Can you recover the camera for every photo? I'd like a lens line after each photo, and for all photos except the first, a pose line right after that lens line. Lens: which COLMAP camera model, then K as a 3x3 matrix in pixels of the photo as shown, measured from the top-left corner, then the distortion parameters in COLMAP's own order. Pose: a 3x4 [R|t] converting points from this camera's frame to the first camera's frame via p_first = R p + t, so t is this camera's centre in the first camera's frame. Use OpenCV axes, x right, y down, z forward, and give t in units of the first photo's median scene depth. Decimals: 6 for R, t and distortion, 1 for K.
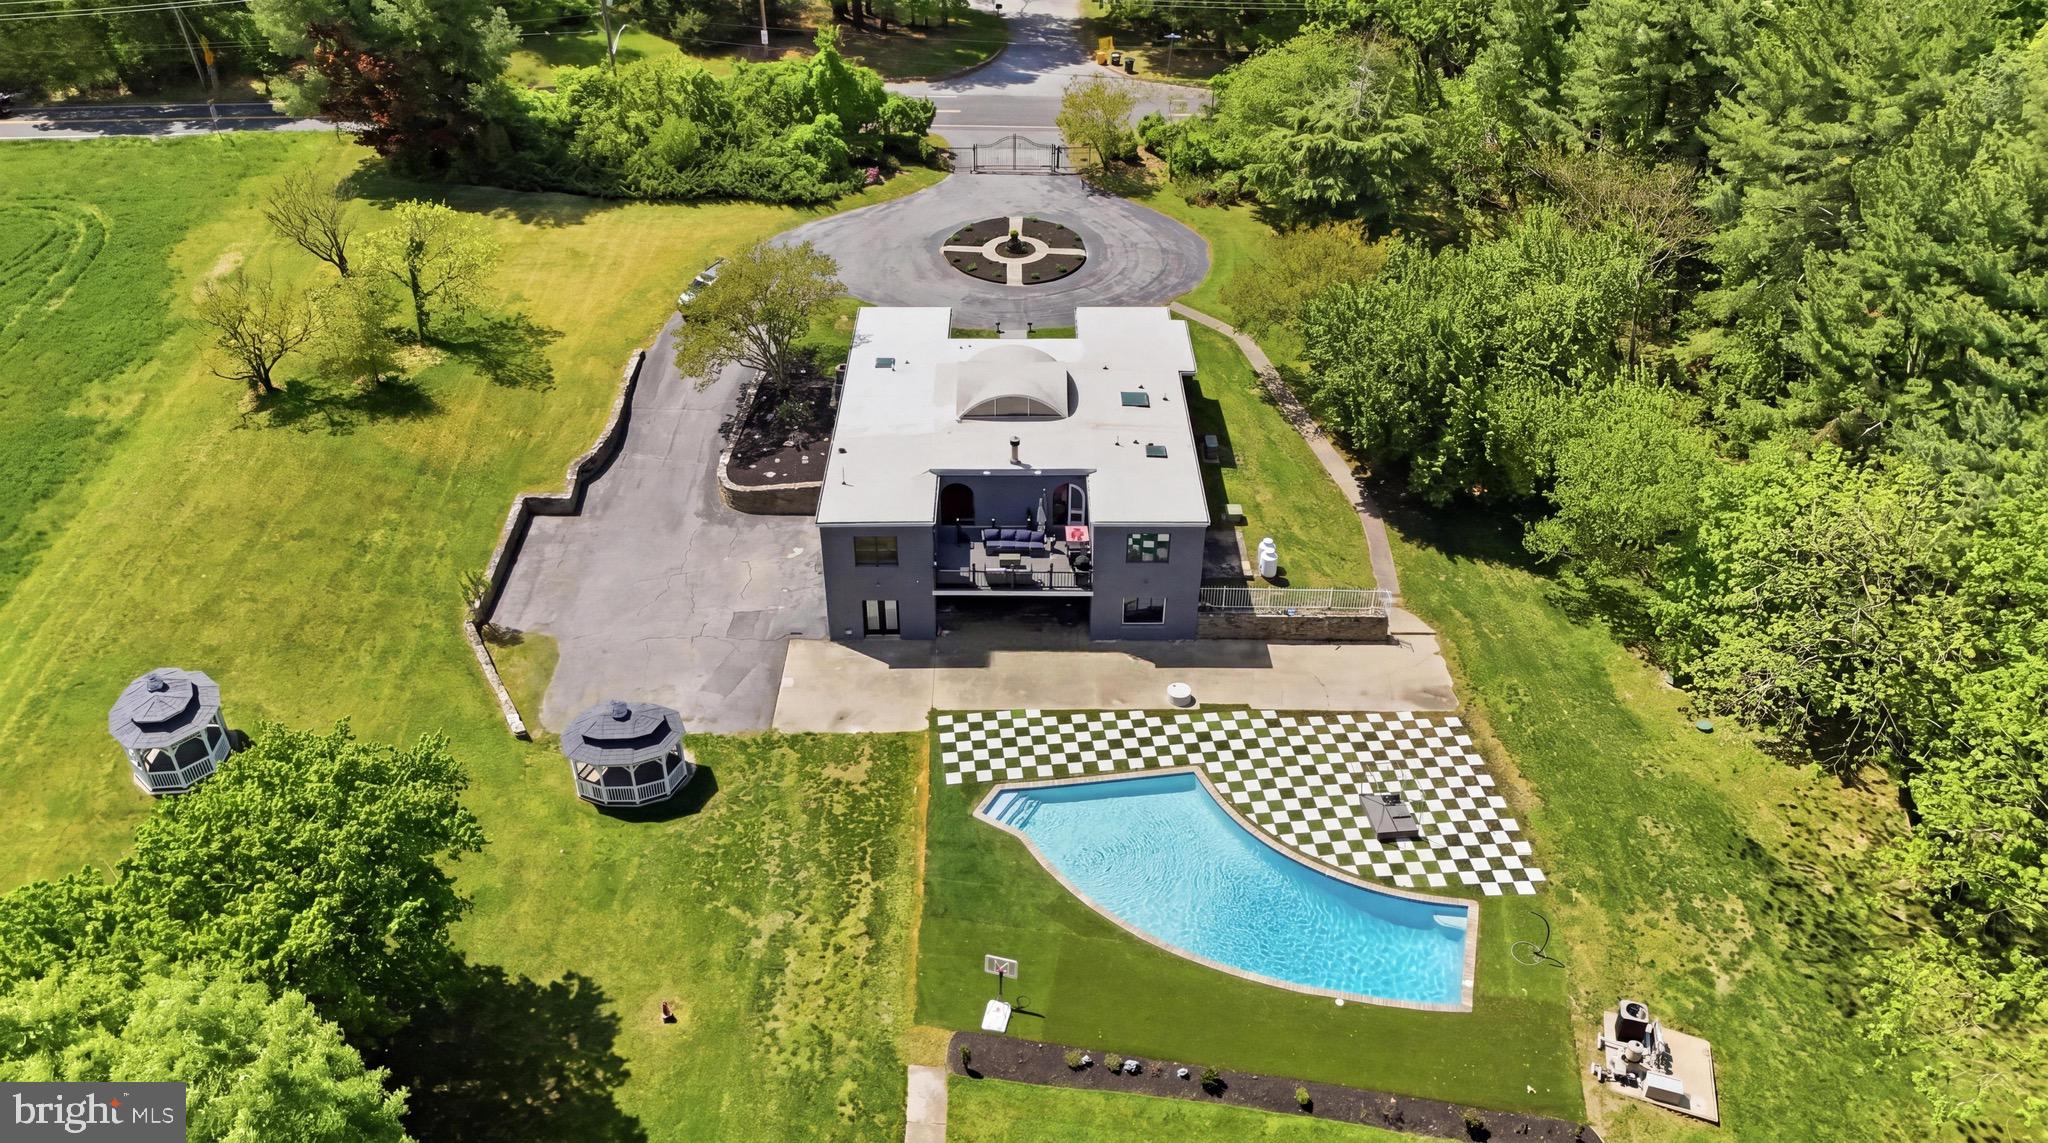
lens RADIAL K [[1487.2, 0, 1024.0], [0, 1487.2, 571.5], [0, 0, 1]] dist [0.068326, -0.001053]
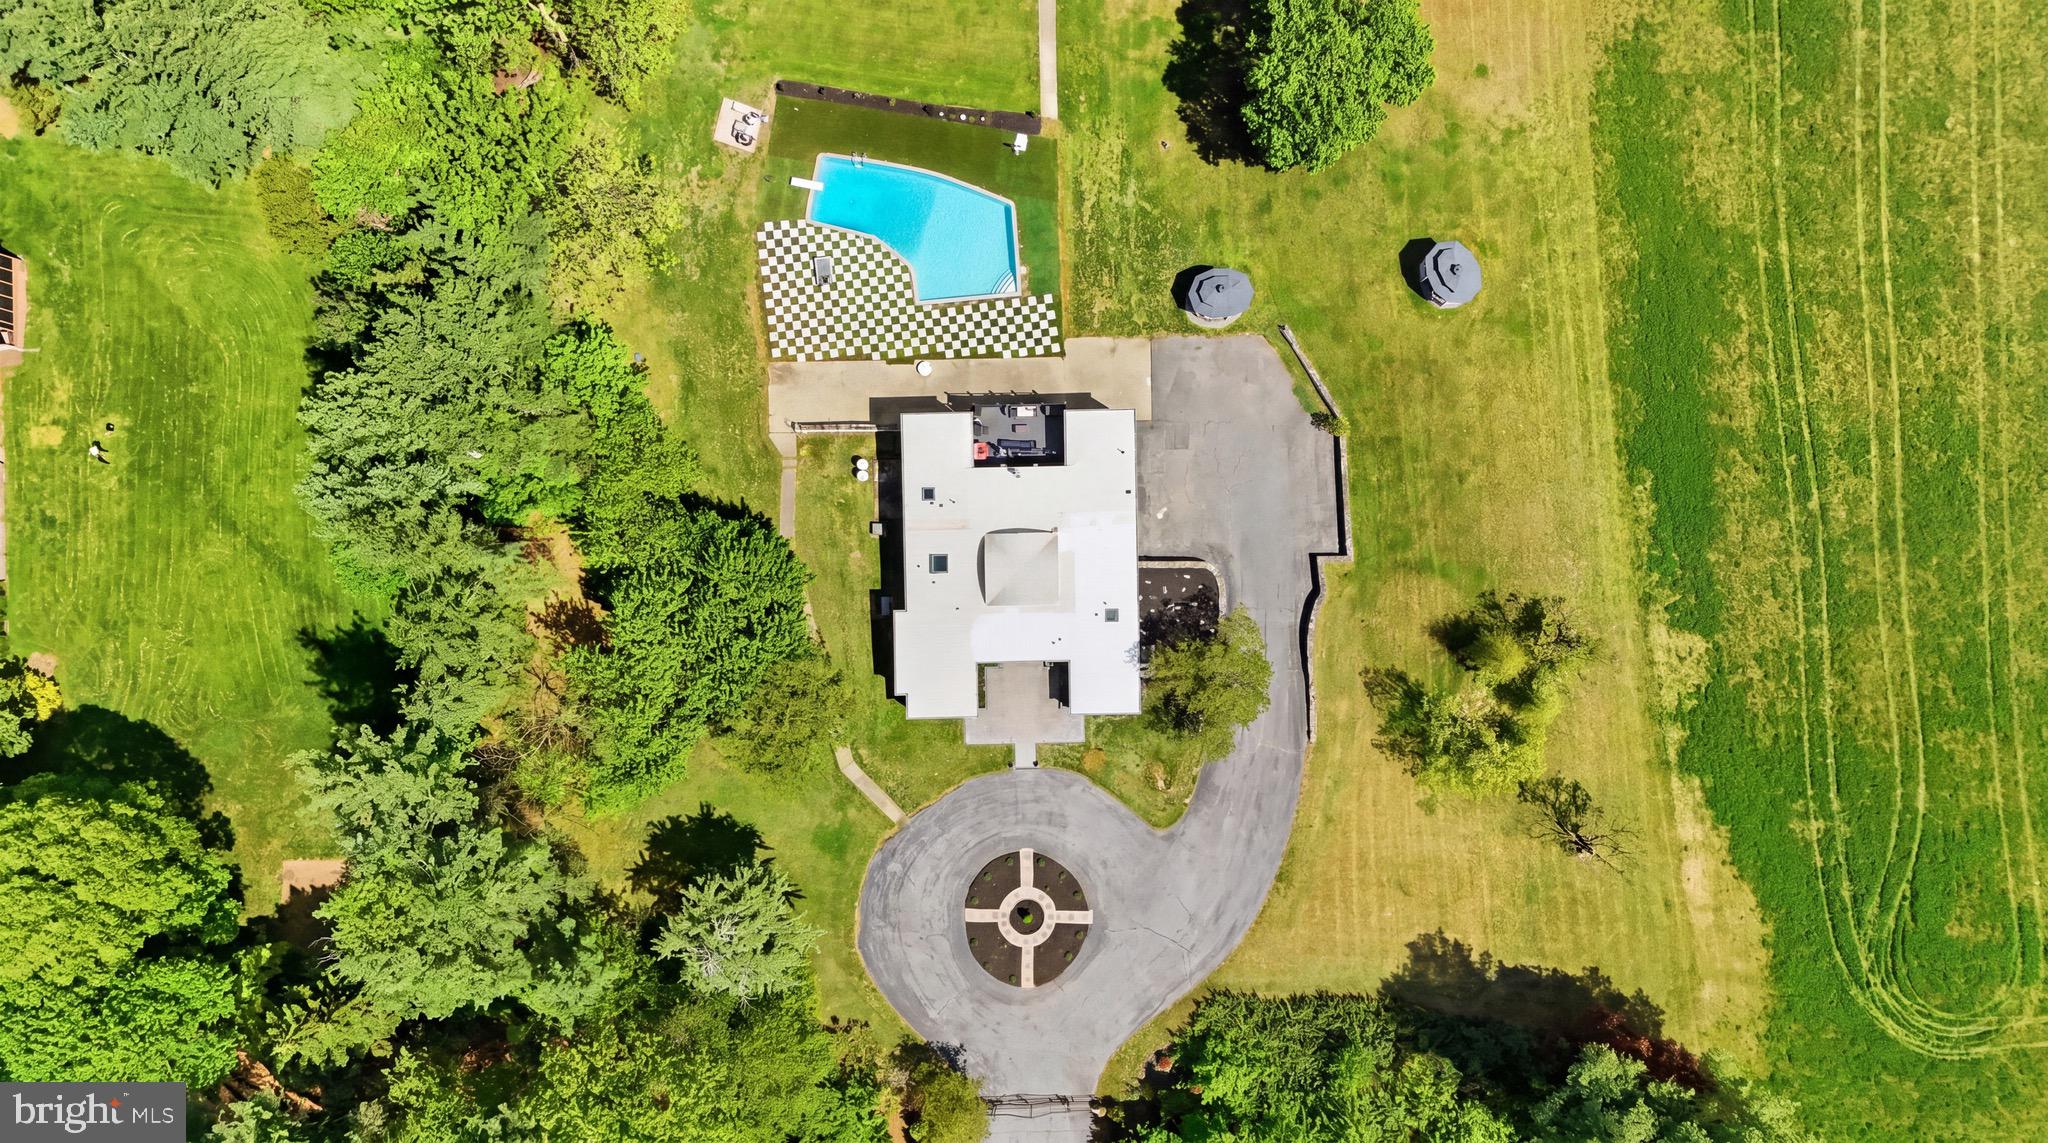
lens RADIAL K [[1511.5, 0, 1024.0], [0, 1511.5, 571.5], [0, 0, 1]] dist [0.158494, -0.181394]
pose [[-0.999823, 0.013850, 0.012708, -0.034883], [0.002435, -0.574964, 0.818175, -1.593577], [0.018638, 0.818061, 0.574829, 0.162787]]
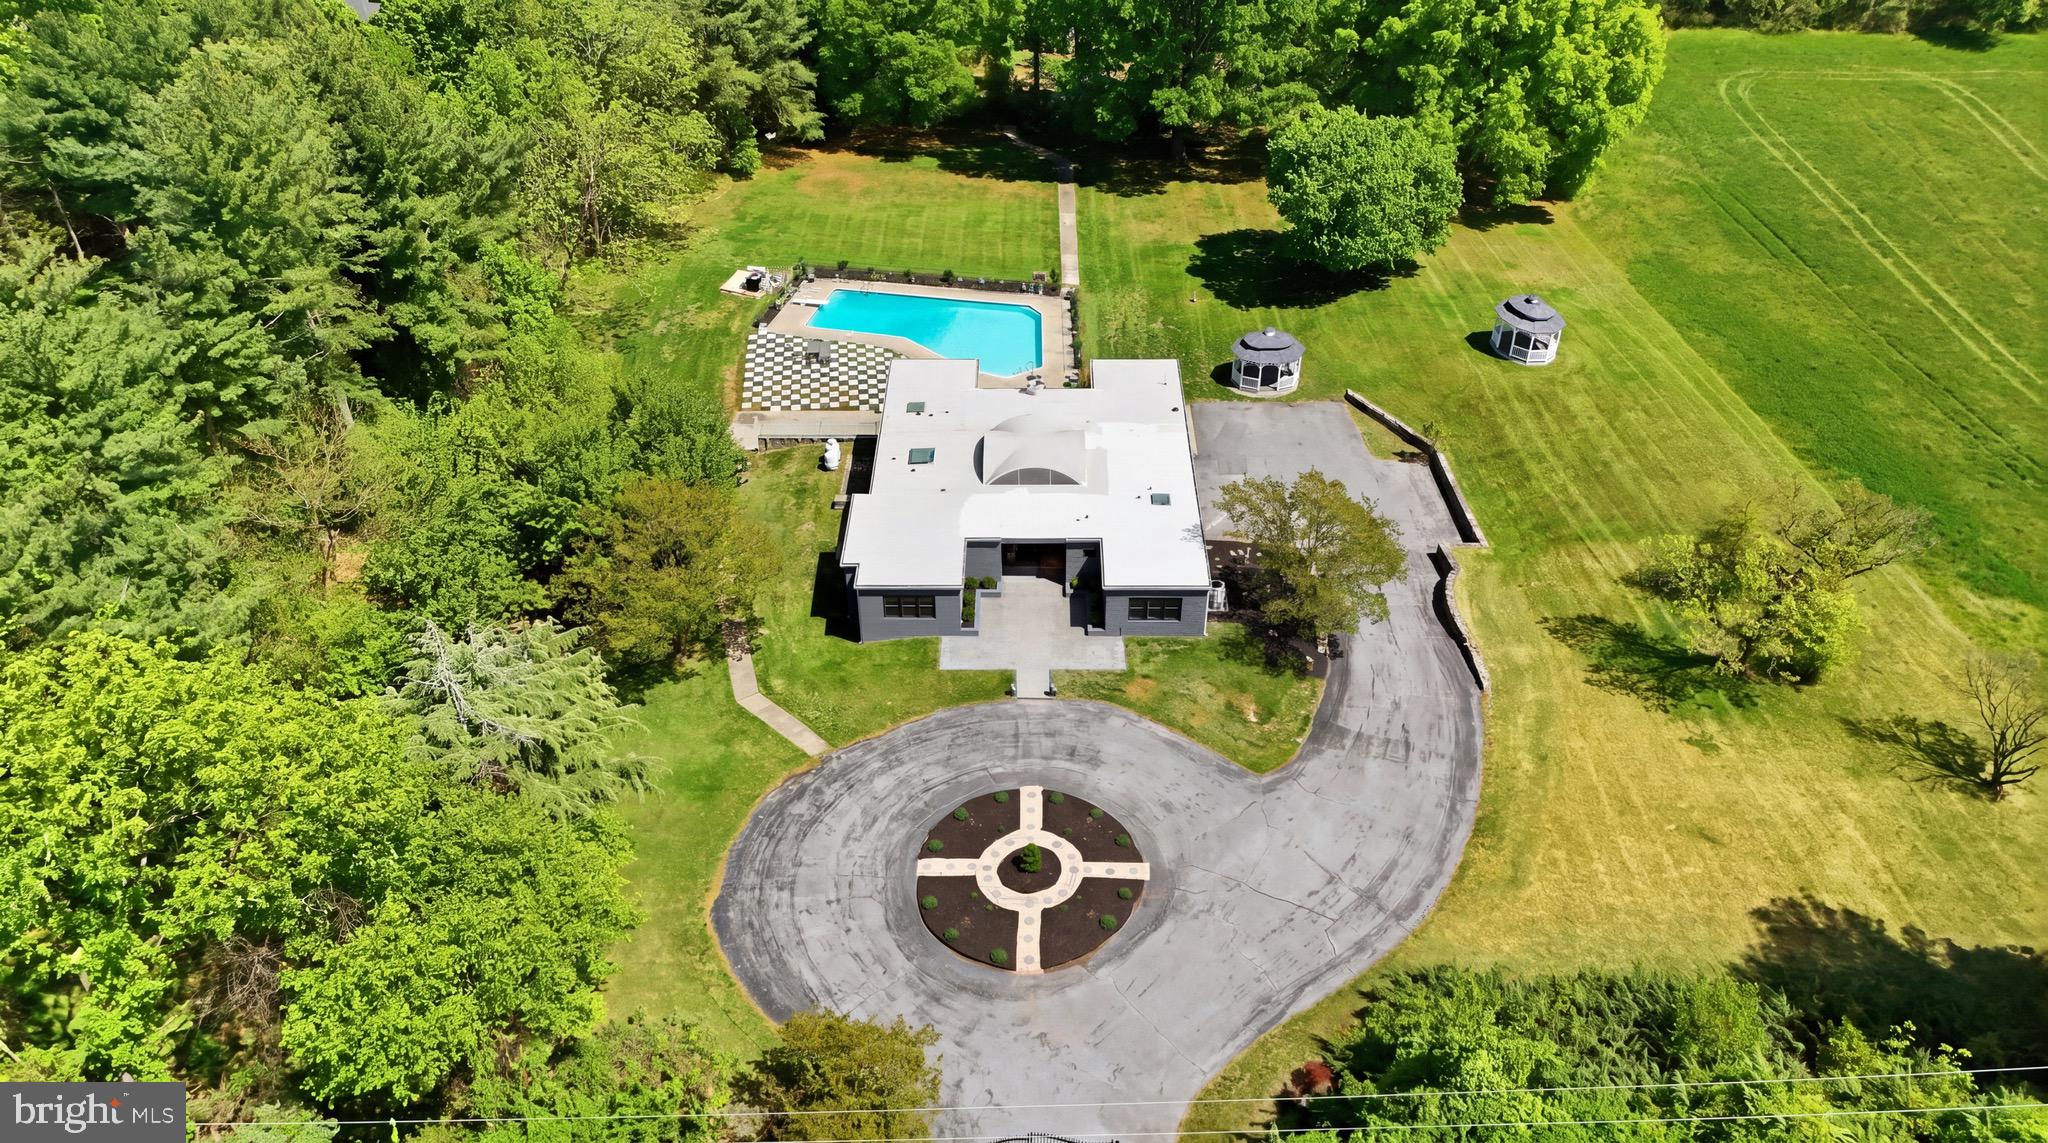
lens RADIAL K [[1511.5, 0, 1024.0], [0, 1511.5, 571.5], [0, 0, 1]] dist [0.158494, -0.181394]
pose [[-0.999923, -0.009314, 0.008152, -0.012109], [0.004755, 0.319002, 0.947742, -1.344700], [-0.011427, 0.947708, -0.318933, 1.685155]]
